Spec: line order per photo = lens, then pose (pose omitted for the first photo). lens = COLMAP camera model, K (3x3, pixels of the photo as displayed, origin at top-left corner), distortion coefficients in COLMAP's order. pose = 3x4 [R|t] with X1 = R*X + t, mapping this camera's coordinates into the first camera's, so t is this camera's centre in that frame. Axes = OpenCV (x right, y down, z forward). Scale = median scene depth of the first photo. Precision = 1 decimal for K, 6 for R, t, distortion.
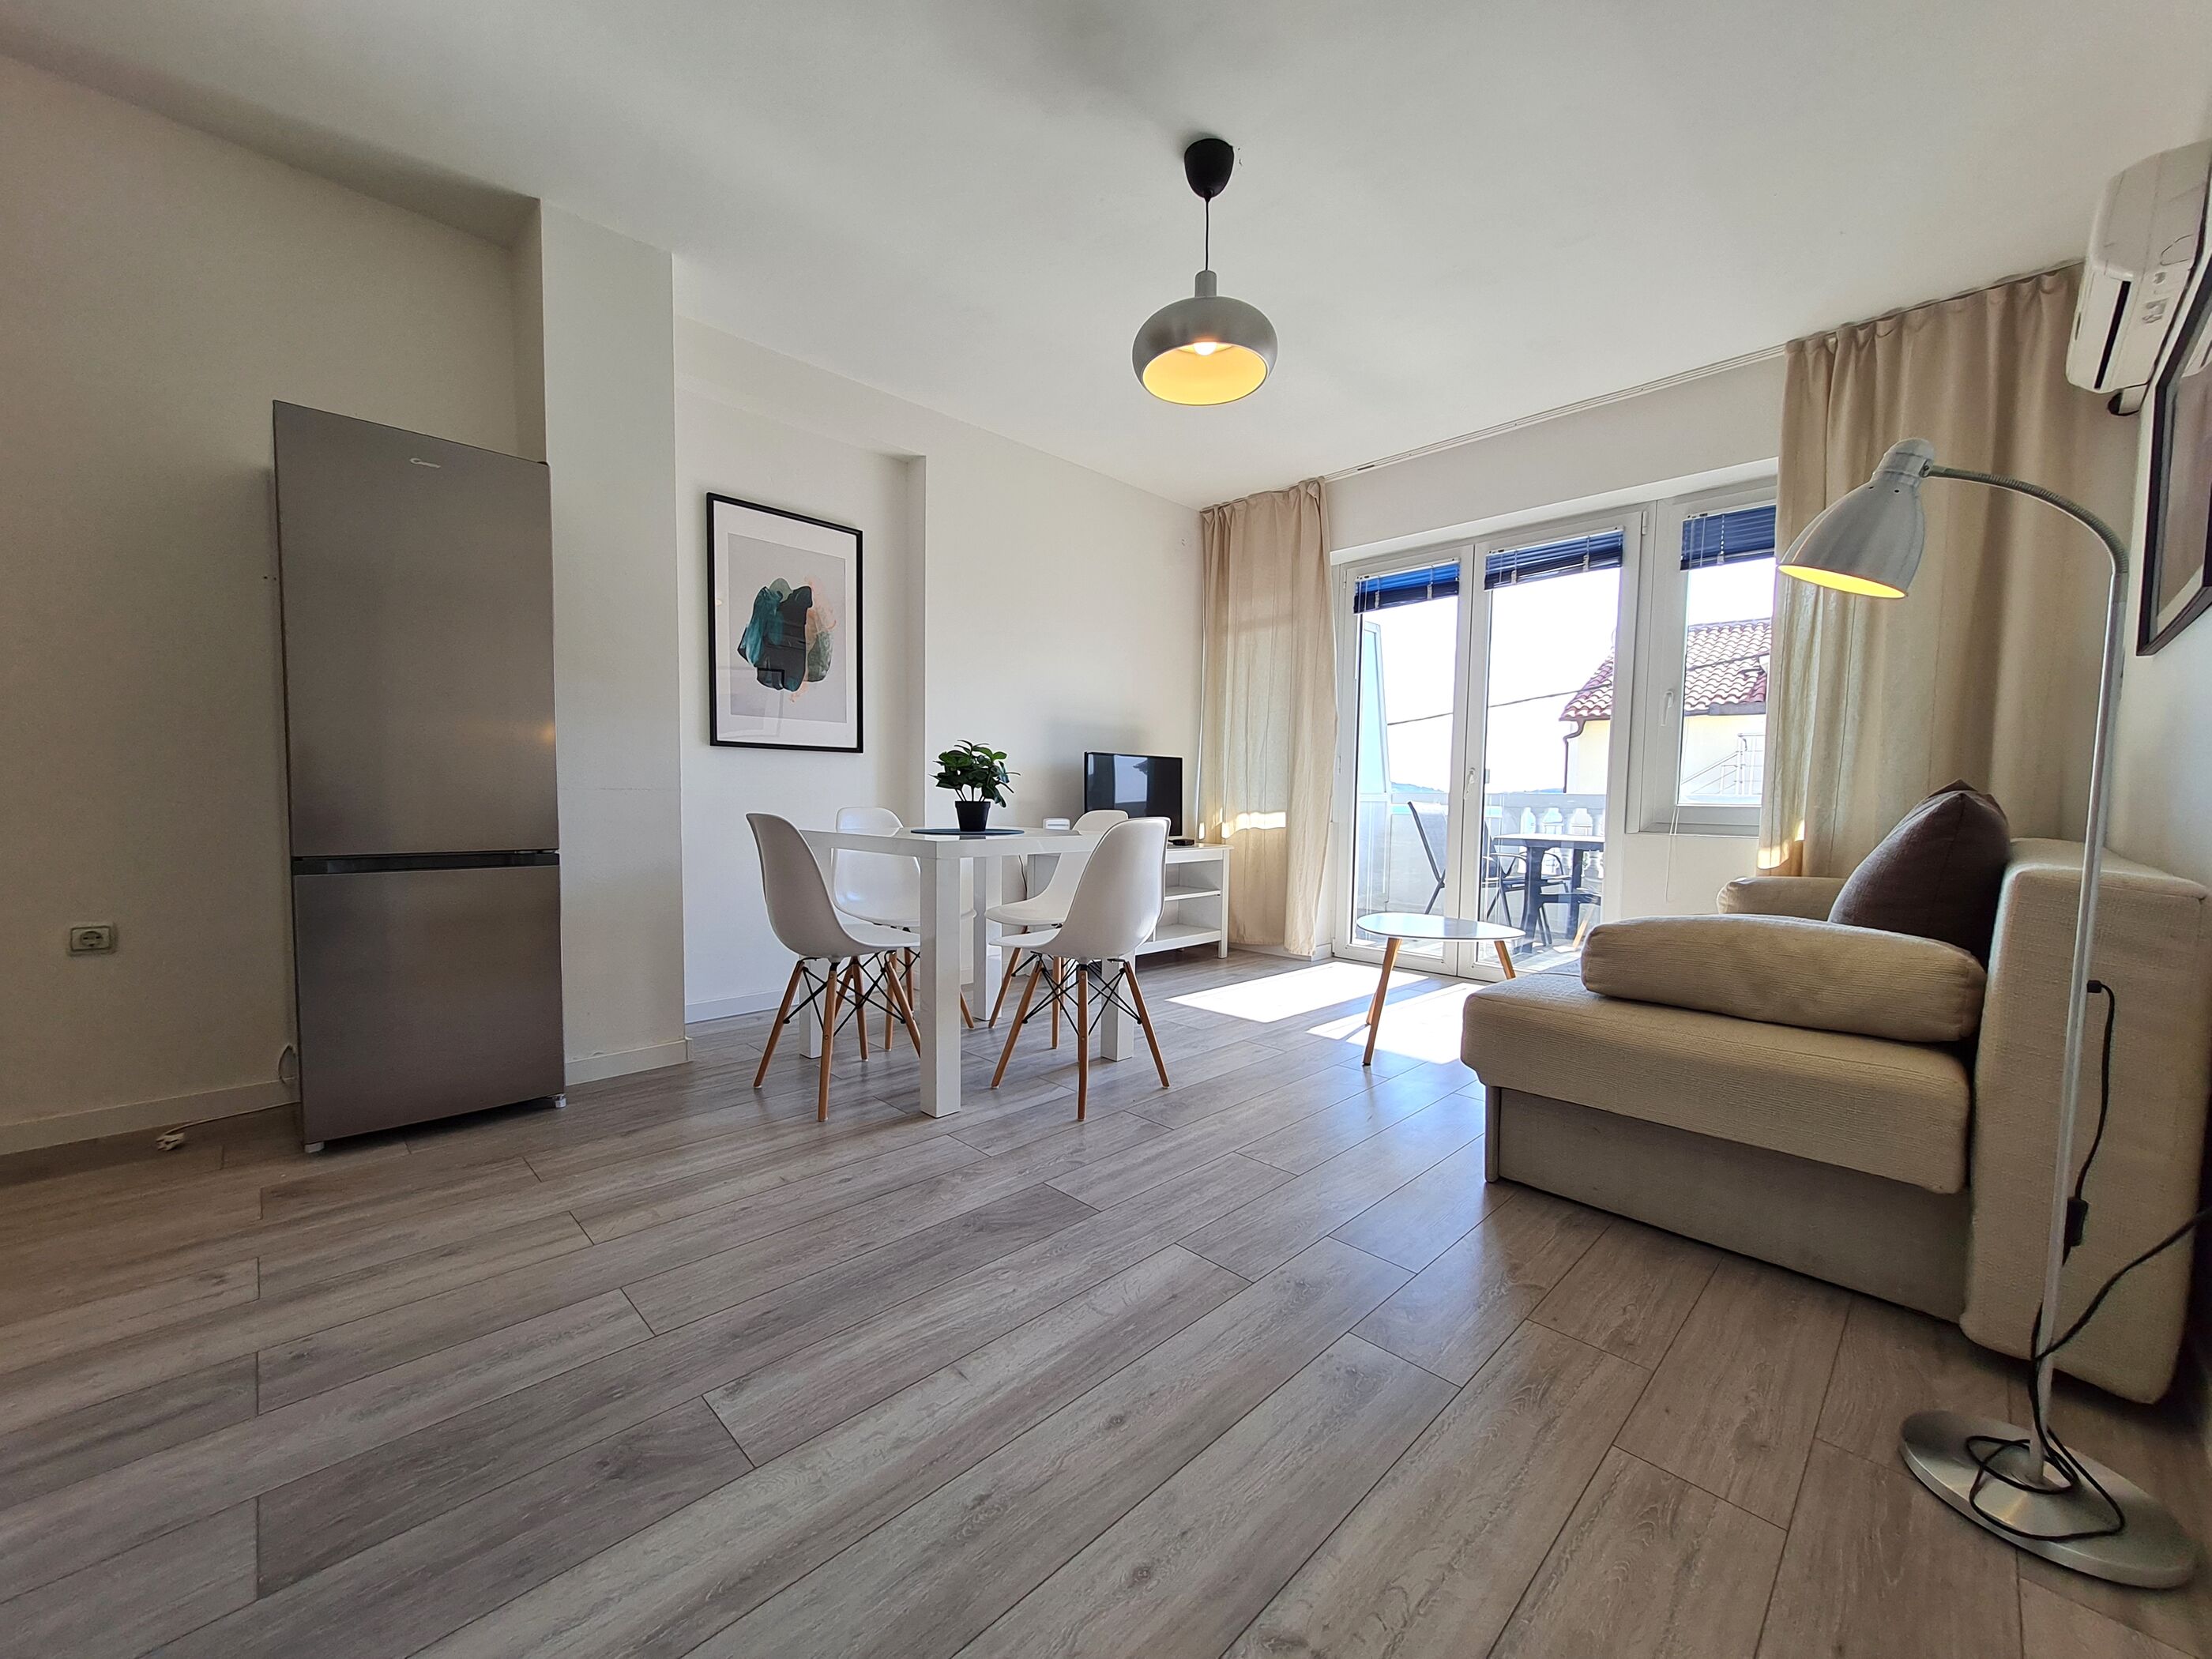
lens RADIAL K [[867.0, 0, 1107.3], [0, 867.0, 843.7], [0, 0, 1]] dist [-0.000322, 0.000243]
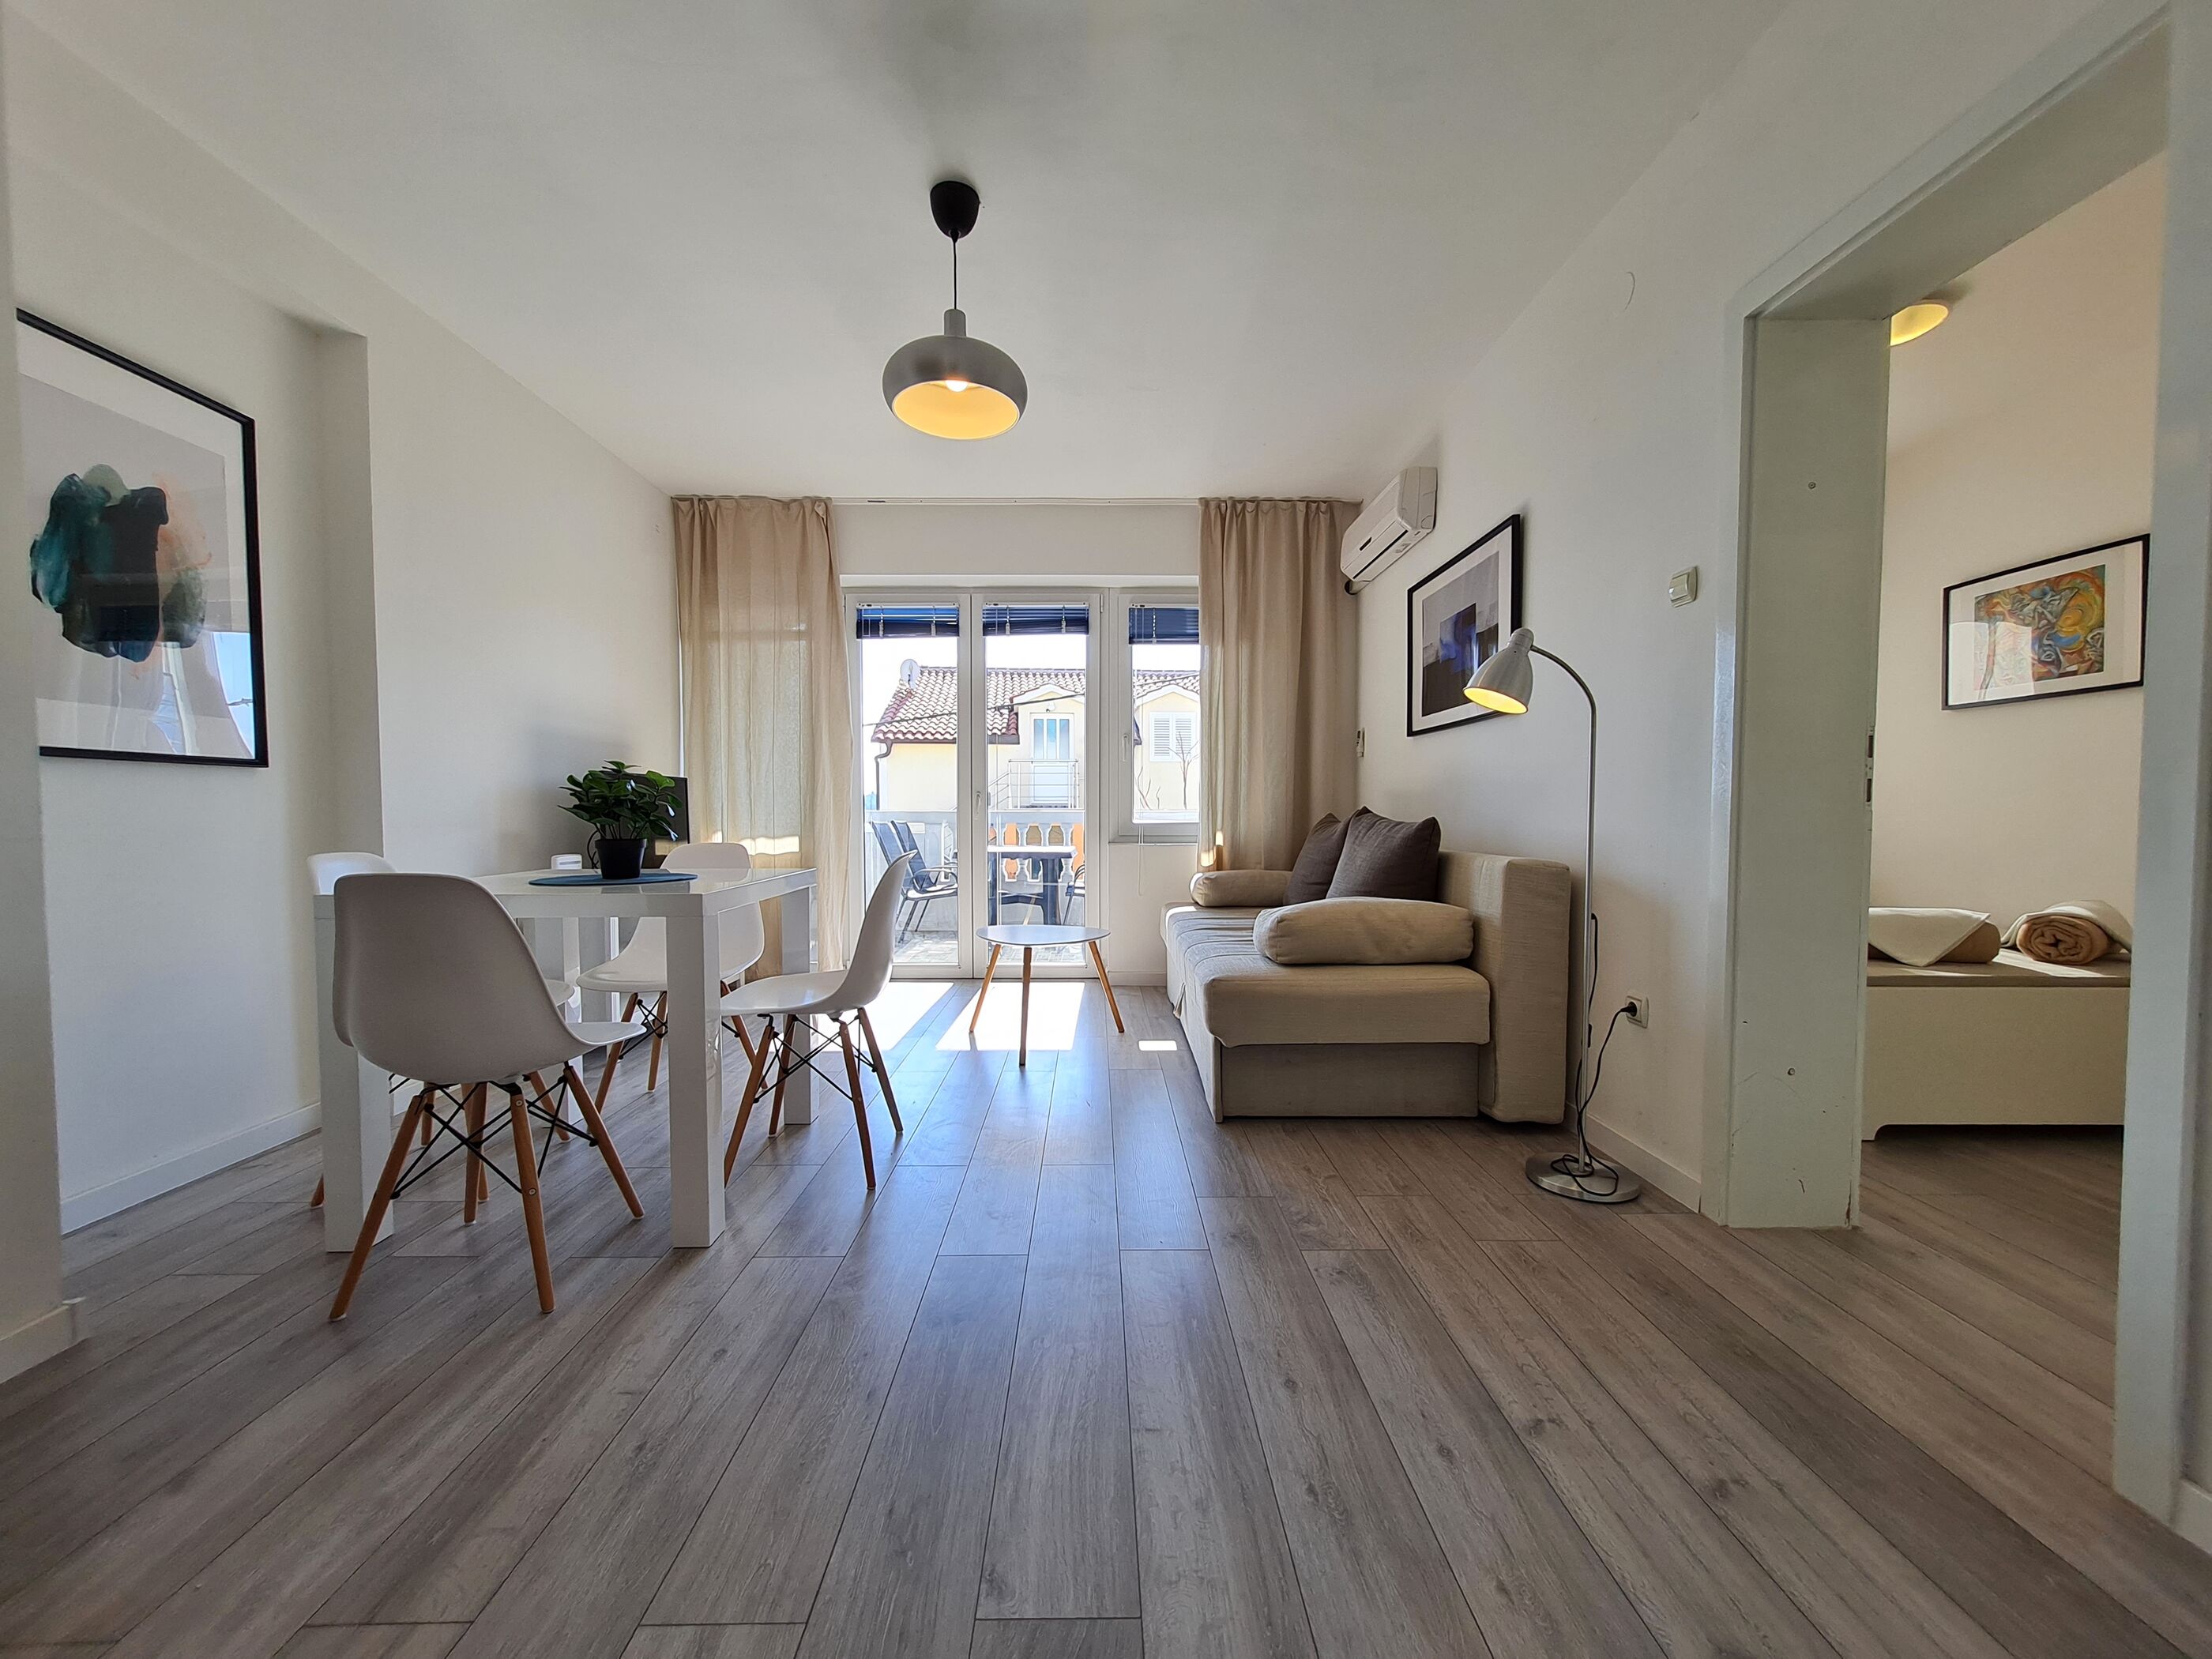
lens RADIAL K [[867.0, 0, 1101.0], [0, 867.0, 838.0], [0, 0, 1]] dist [-0.000322, 0.000243]
pose [[0.693528, -0.035382, 0.719560, -0.349789], [0.051076, 0.998695, -0.000120, -0.023653], [-0.718617, 0.036836, 0.694430, 0.131642]]
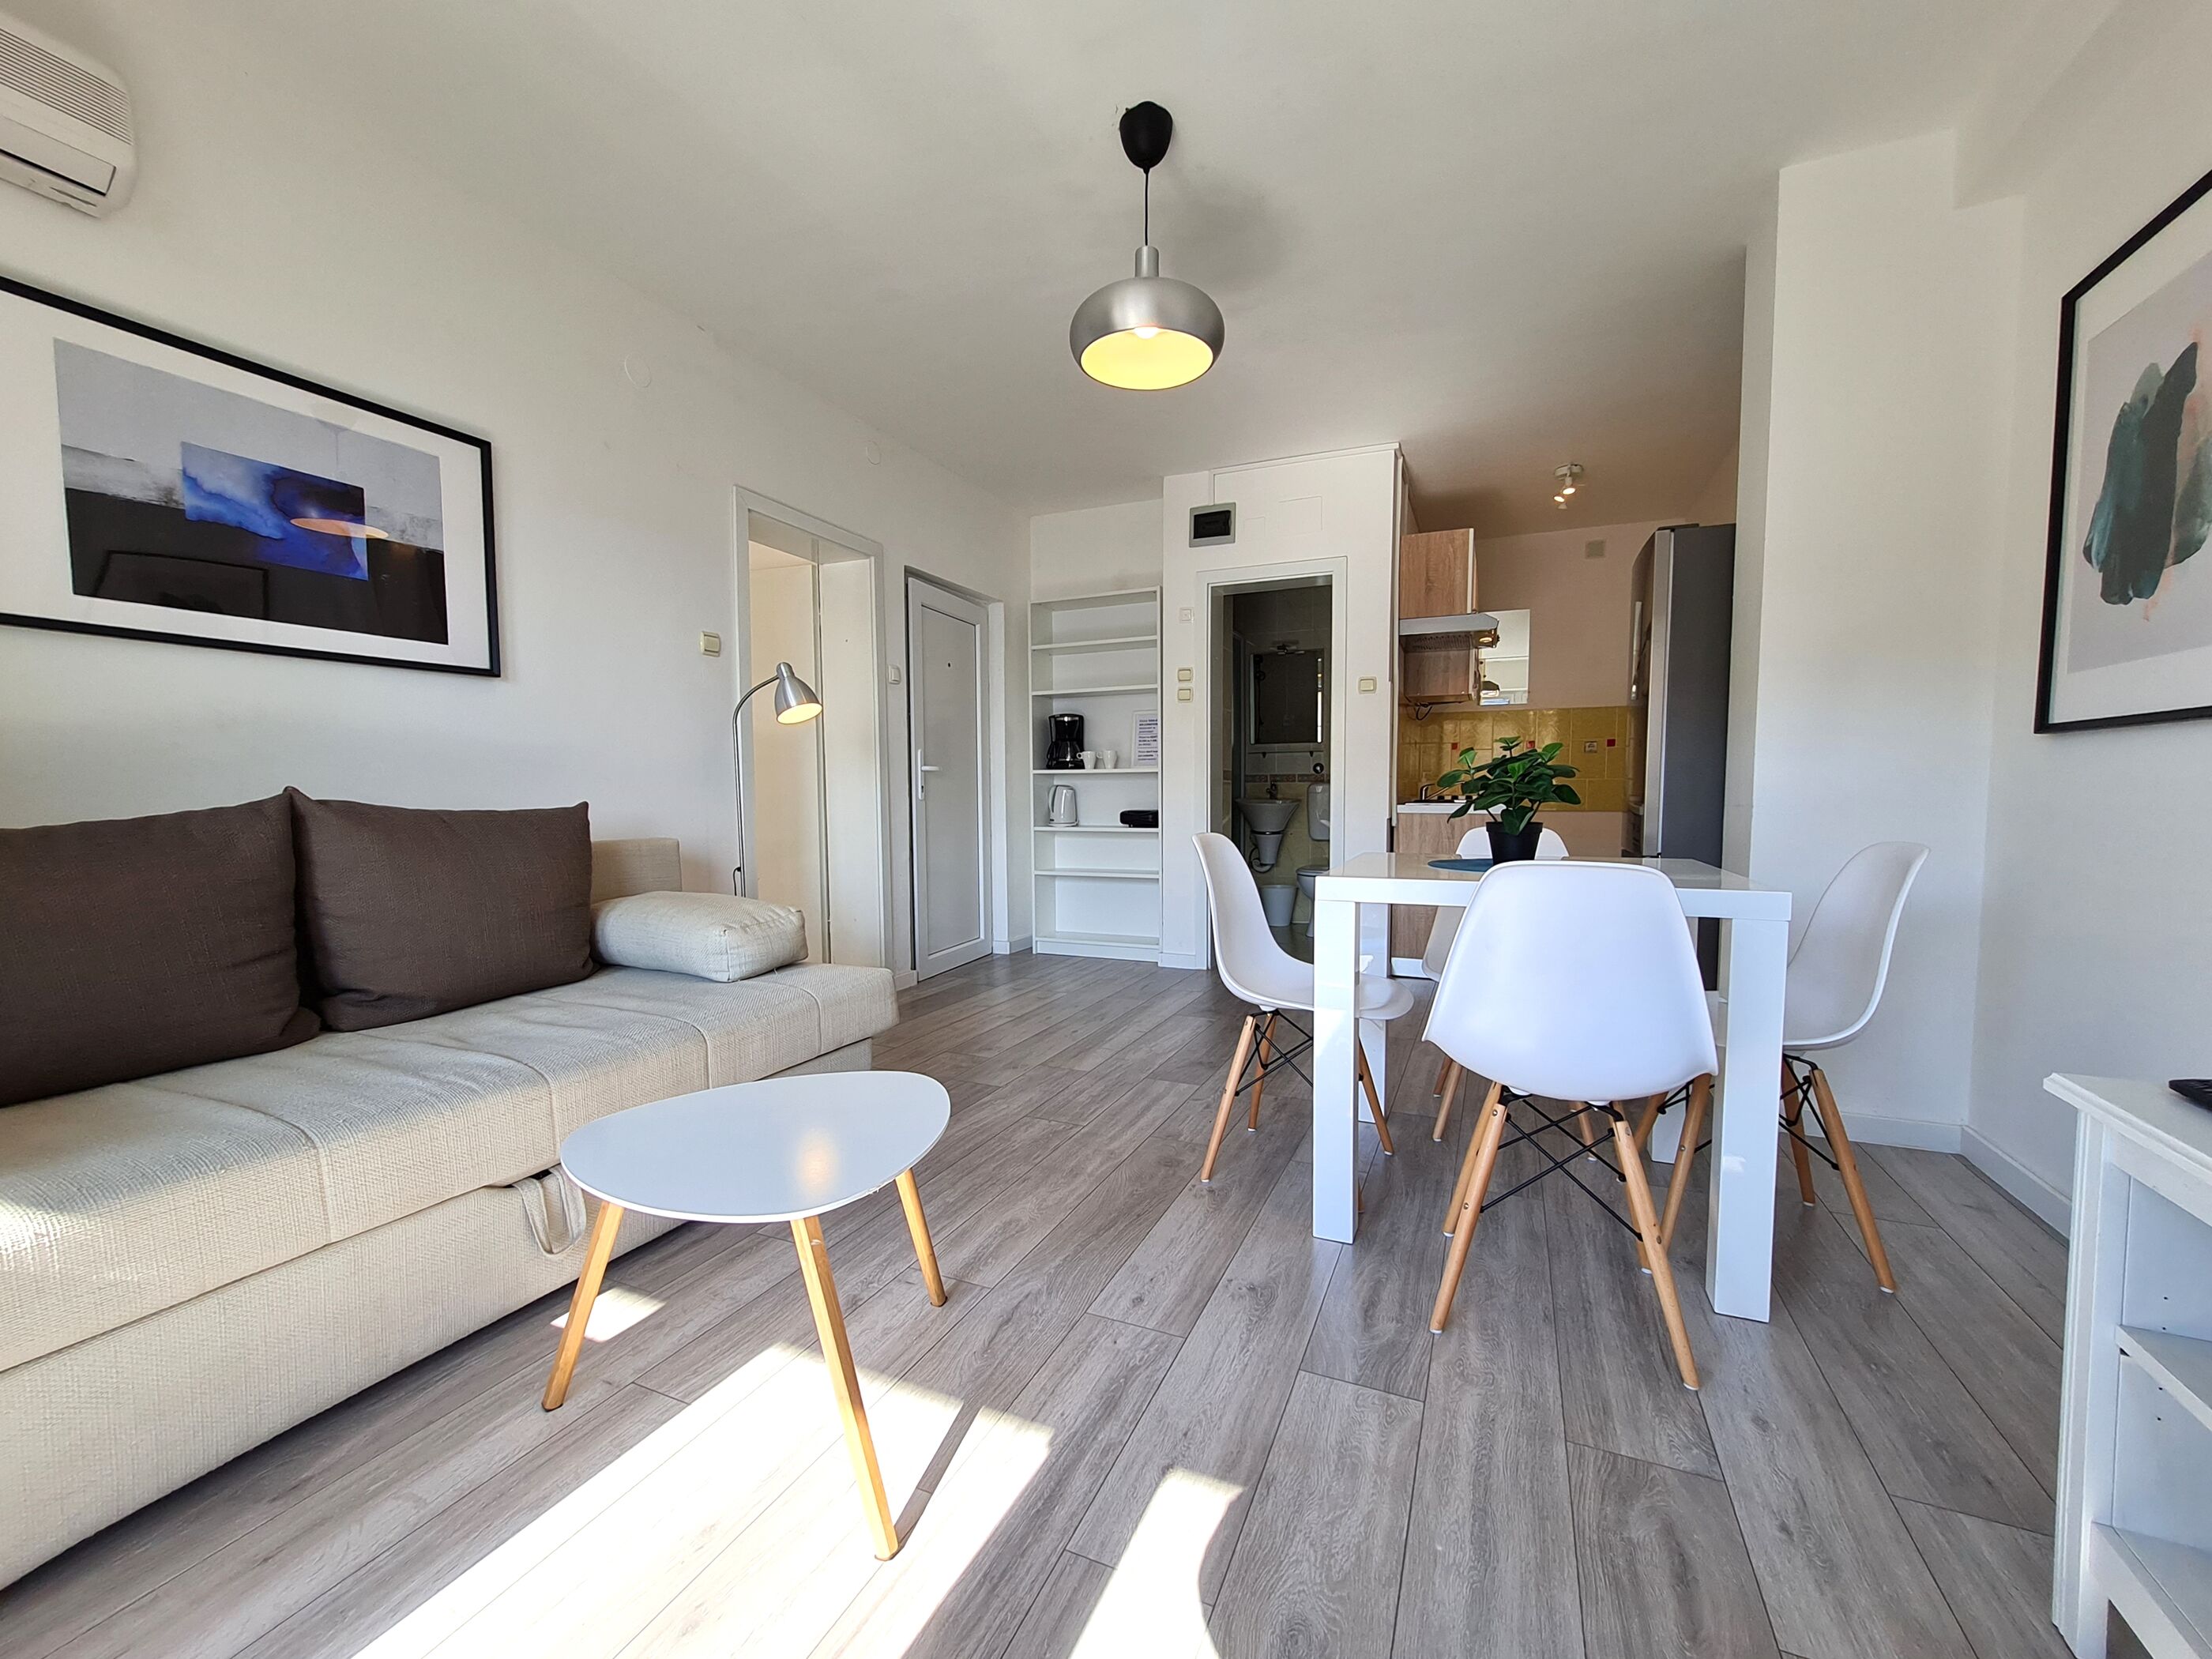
lens RADIAL K [[867.0, 0, 1099.8], [0, 867.0, 862.0], [0, 0, 1]] dist [-0.000322, 0.000243]
pose [[-0.932452, 0.017538, -0.360867, 0.338592], [-0.030253, 0.991523, 0.126359, -0.080140], [0.360024, 0.128741, -0.924017, 1.286633]]
